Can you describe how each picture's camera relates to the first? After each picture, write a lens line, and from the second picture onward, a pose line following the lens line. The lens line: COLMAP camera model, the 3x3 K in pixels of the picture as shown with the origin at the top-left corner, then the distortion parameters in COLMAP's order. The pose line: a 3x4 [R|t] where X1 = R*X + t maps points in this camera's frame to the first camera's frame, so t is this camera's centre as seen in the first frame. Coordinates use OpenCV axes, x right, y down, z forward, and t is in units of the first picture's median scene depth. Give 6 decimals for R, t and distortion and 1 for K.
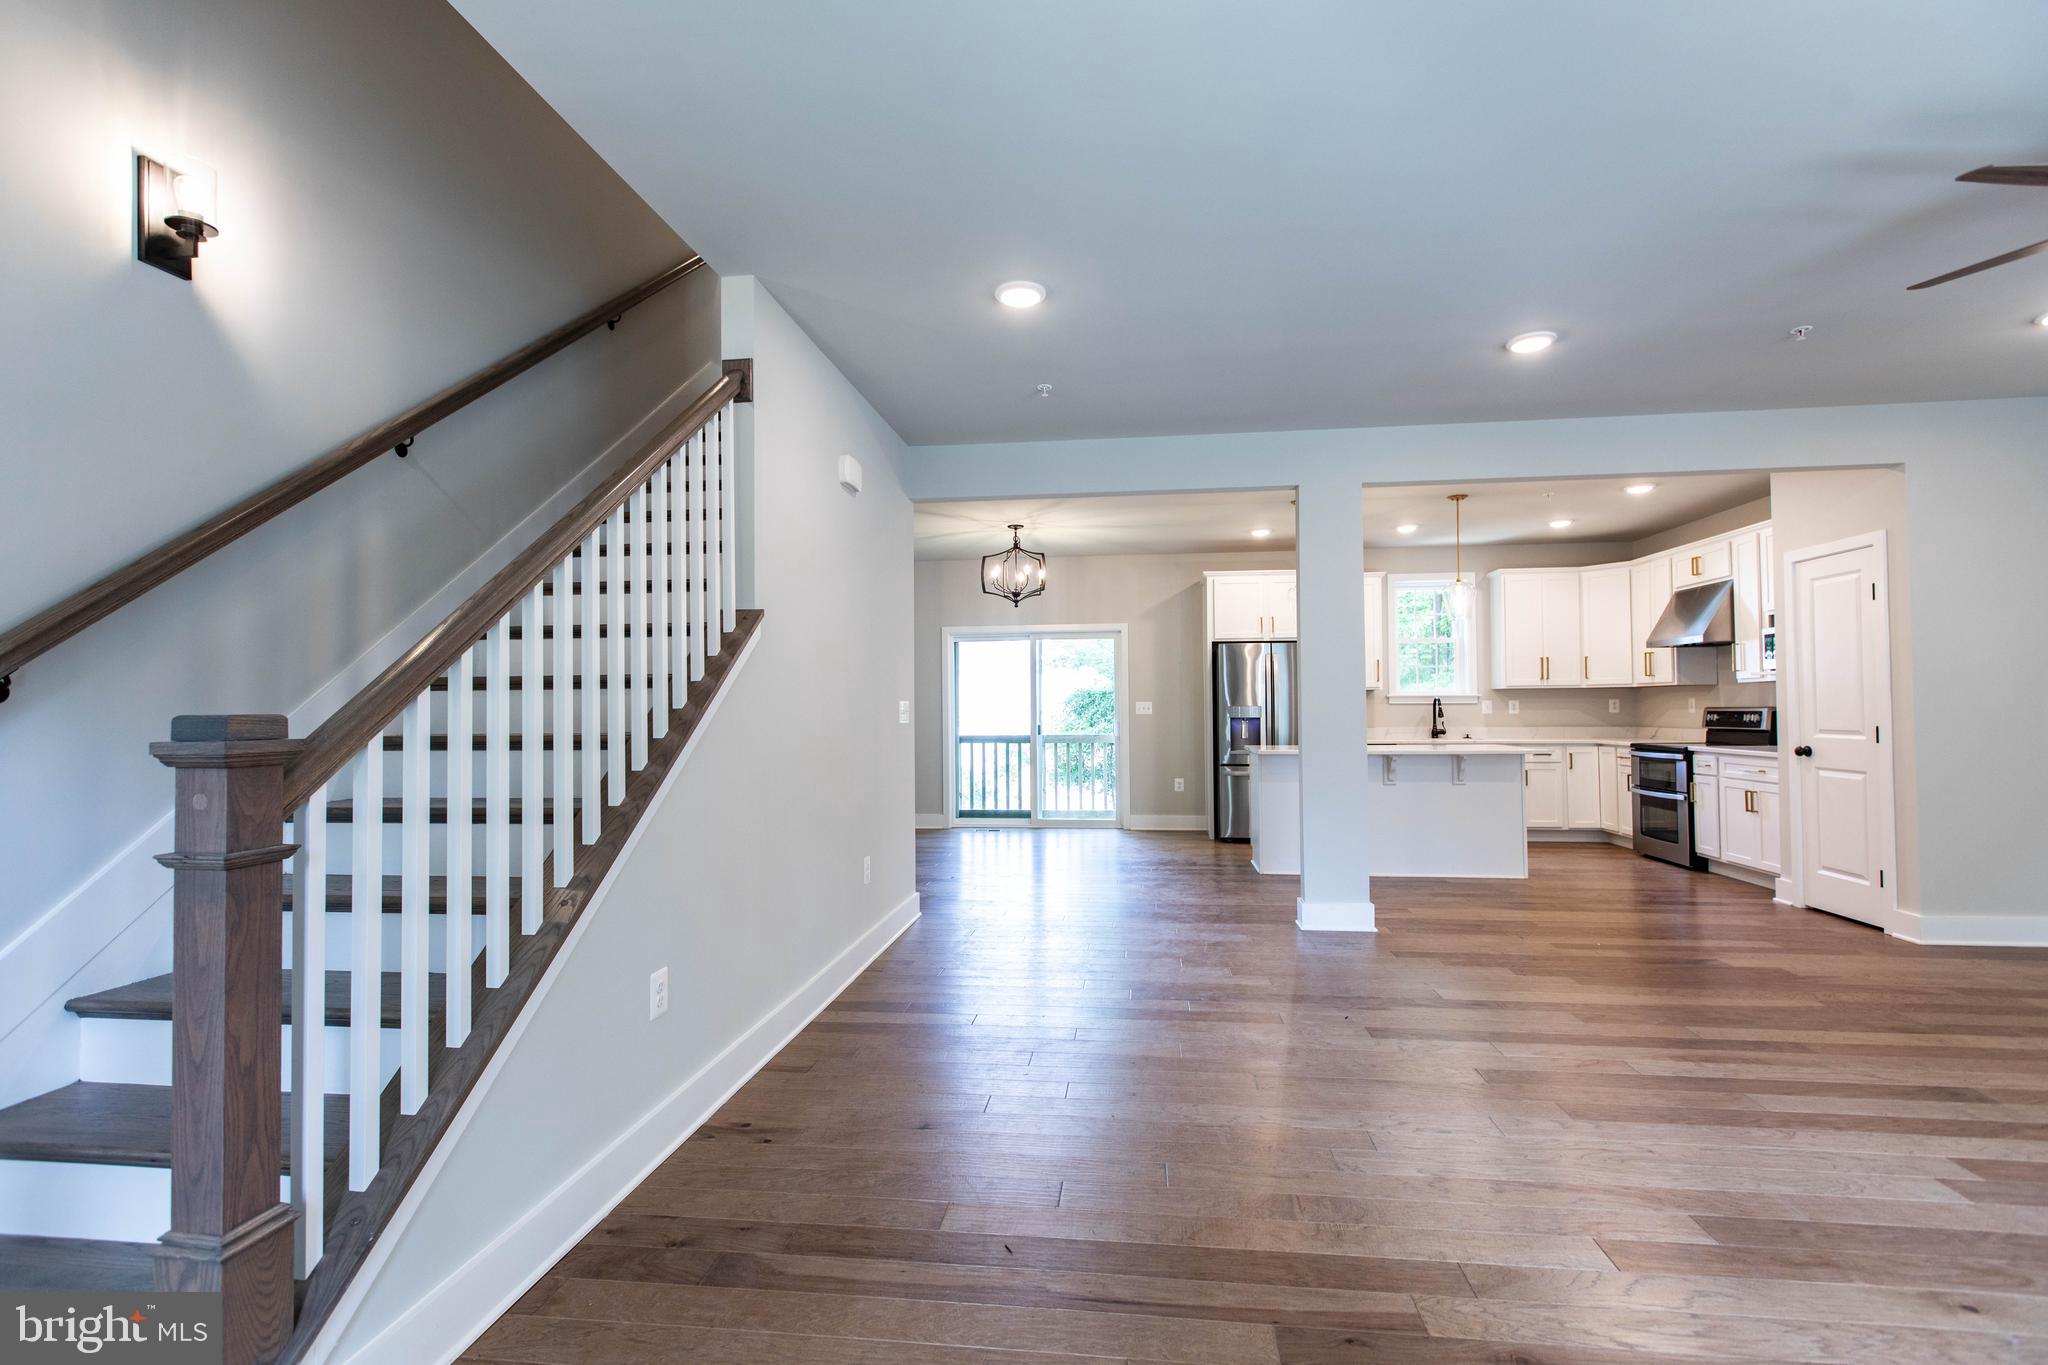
lens RADIAL K [[915.3, 0, 1027.2], [0, 915.3, 688.5], [0, 0, 1]] dist [0.002771, -0.000926]
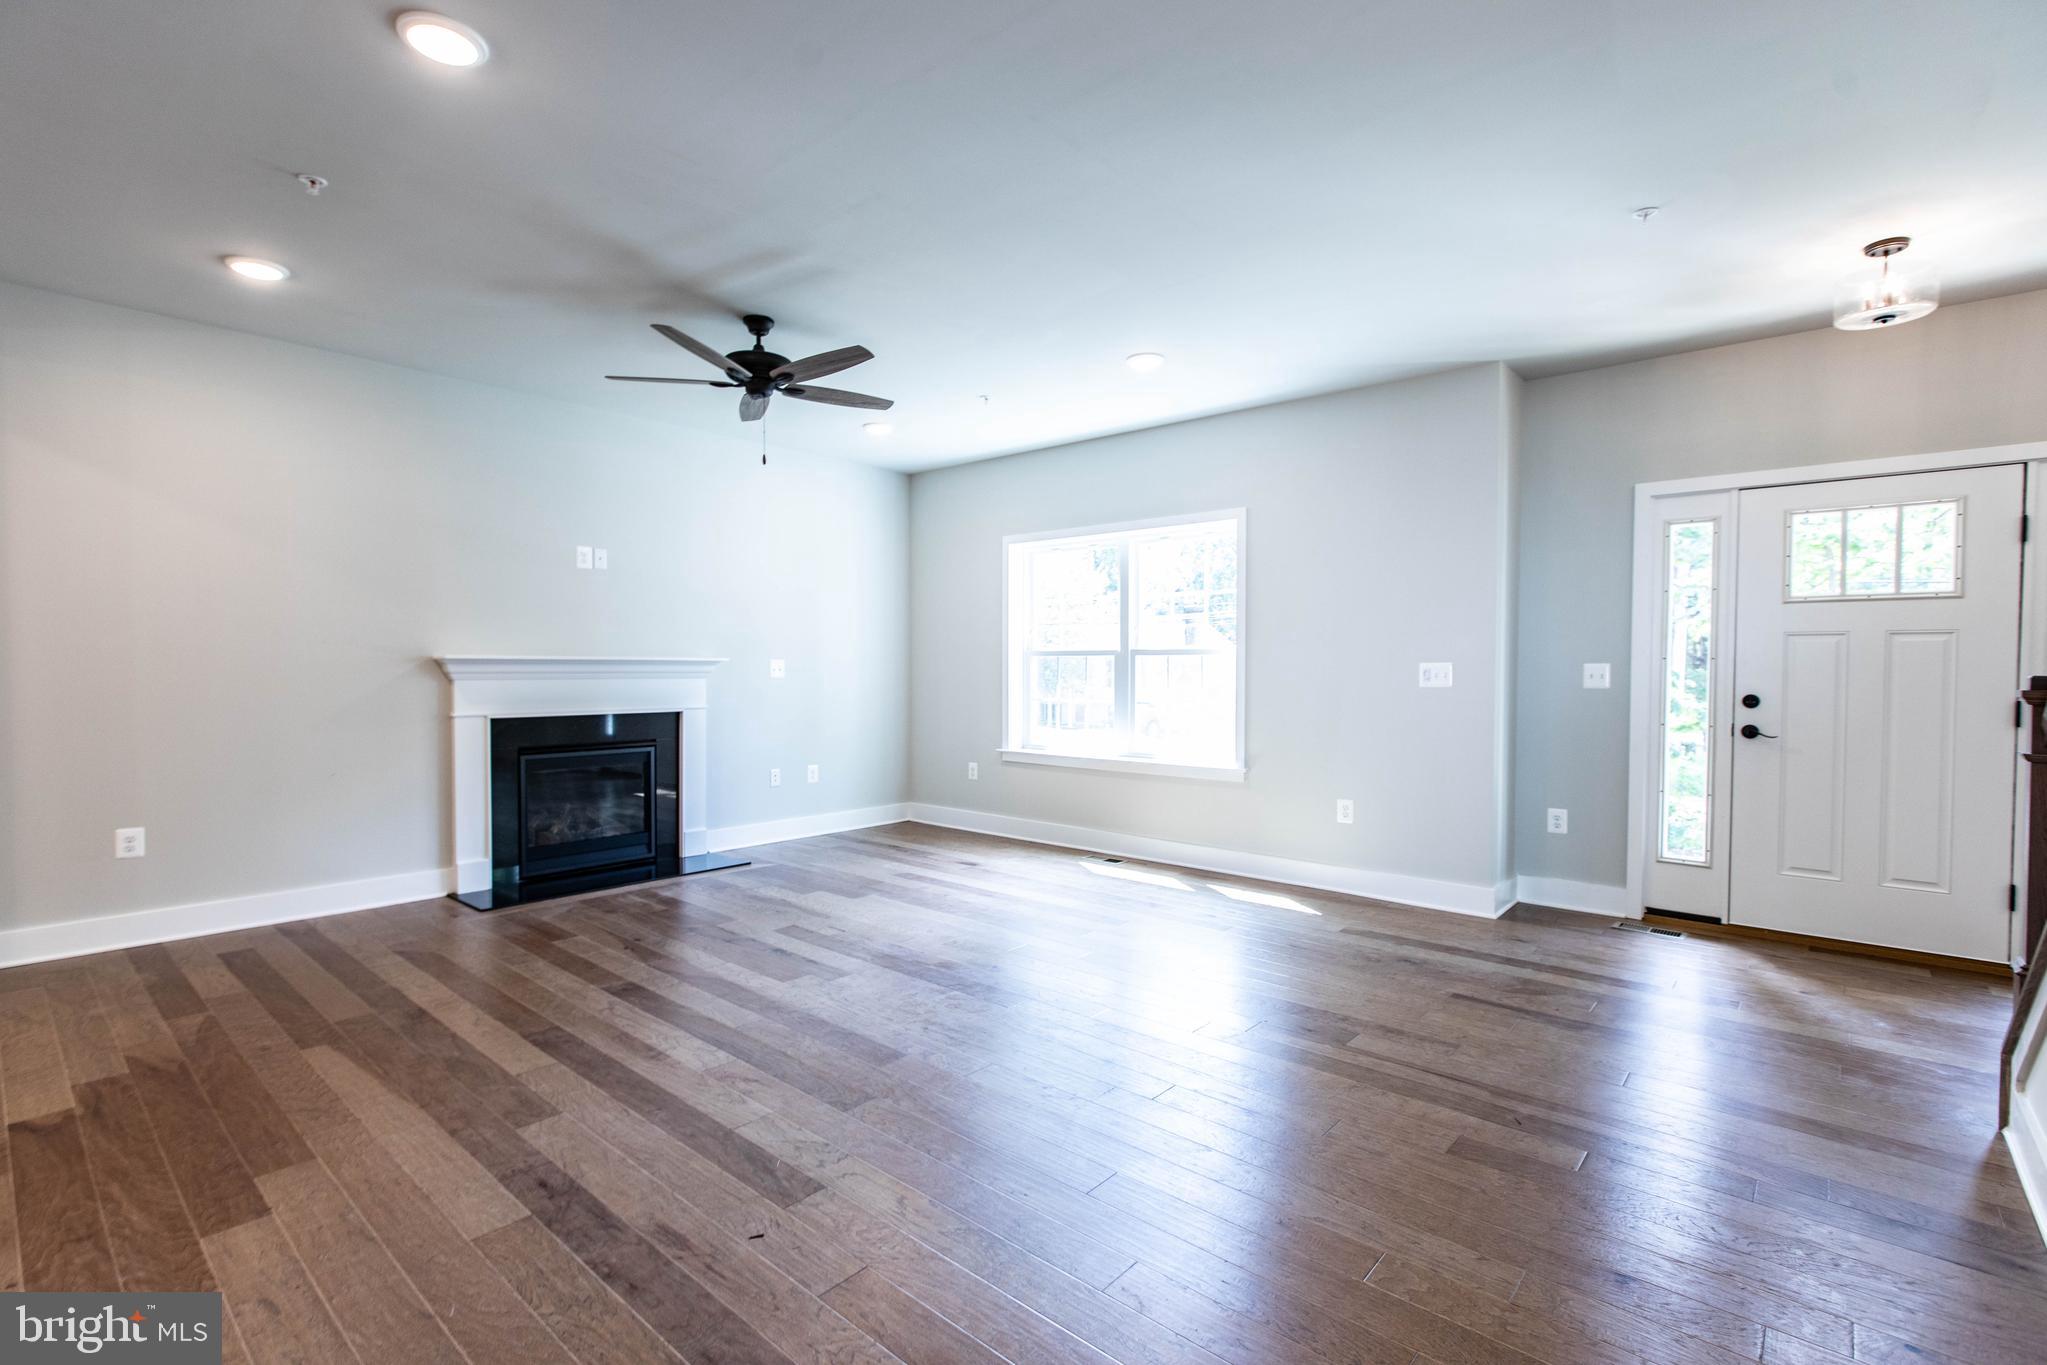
lens RADIAL K [[921.8, 0, 1029.6], [0, 921.8, 688.0], [0, 0, 1]] dist [0.000172, -0.000267]
pose [[-0.831373, -0.007892, 0.555659, -0.048042], [-0.010007, 0.999950, -0.000770, 0.015305], [-0.555625, -0.006201, -0.831410, 0.727692]]
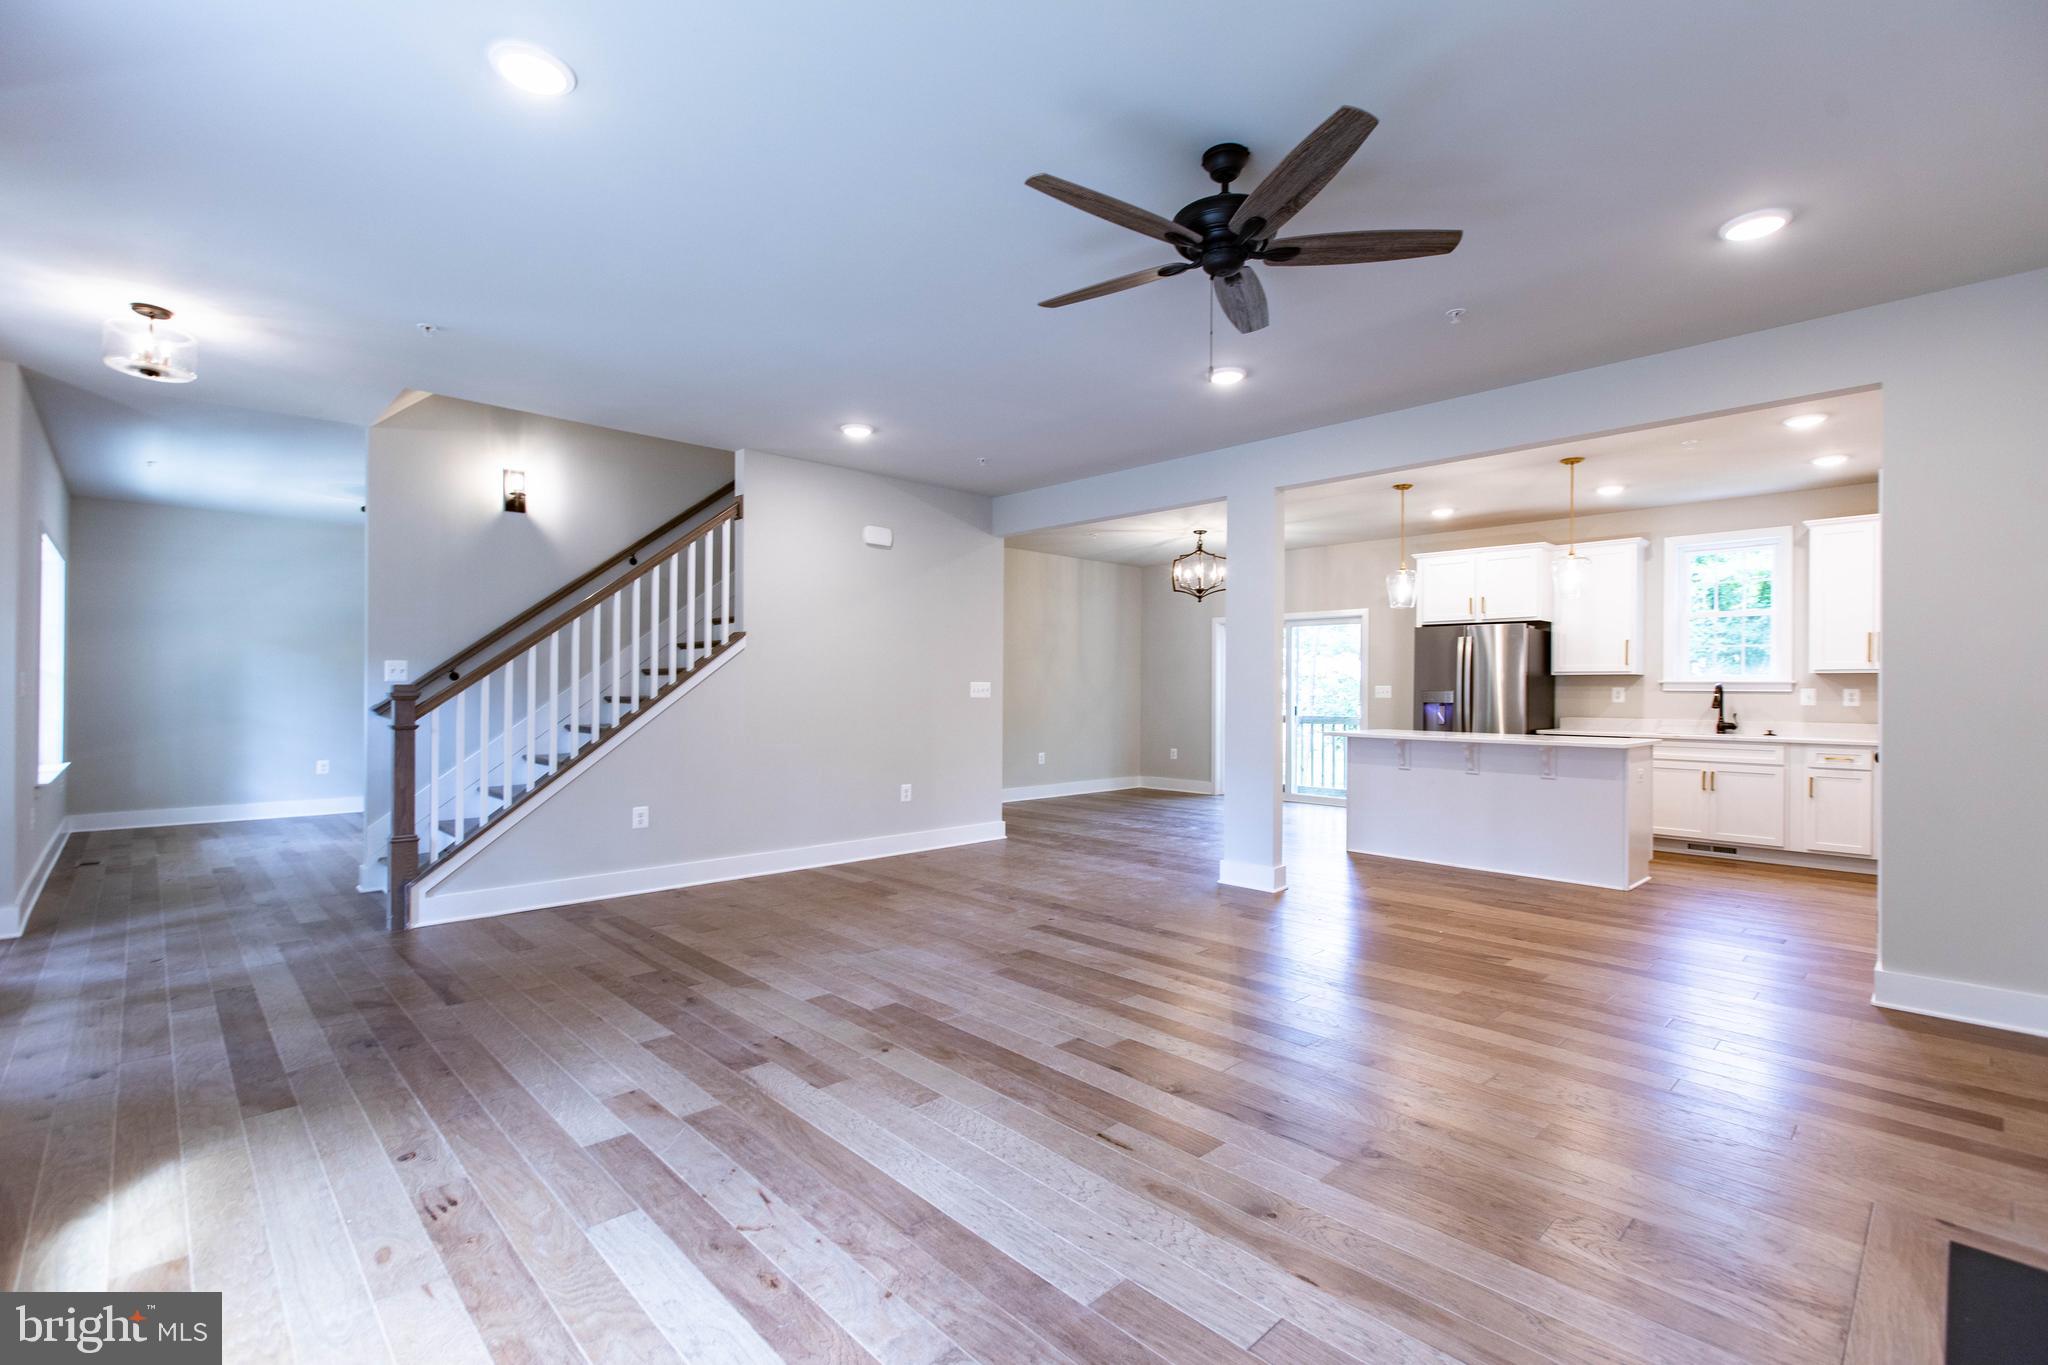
lens RADIAL K [[902.7, 0, 1031.2], [0, 902.7, 689.4], [0, 0, 1]] dist [0.001025, 0.000009]
pose [[0.781055, 0.012741, -0.624332, 0.612744], [0.000720, 0.999773, 0.021304, -0.004023], [0.624462, -0.017089, 0.780868, -0.027766]]
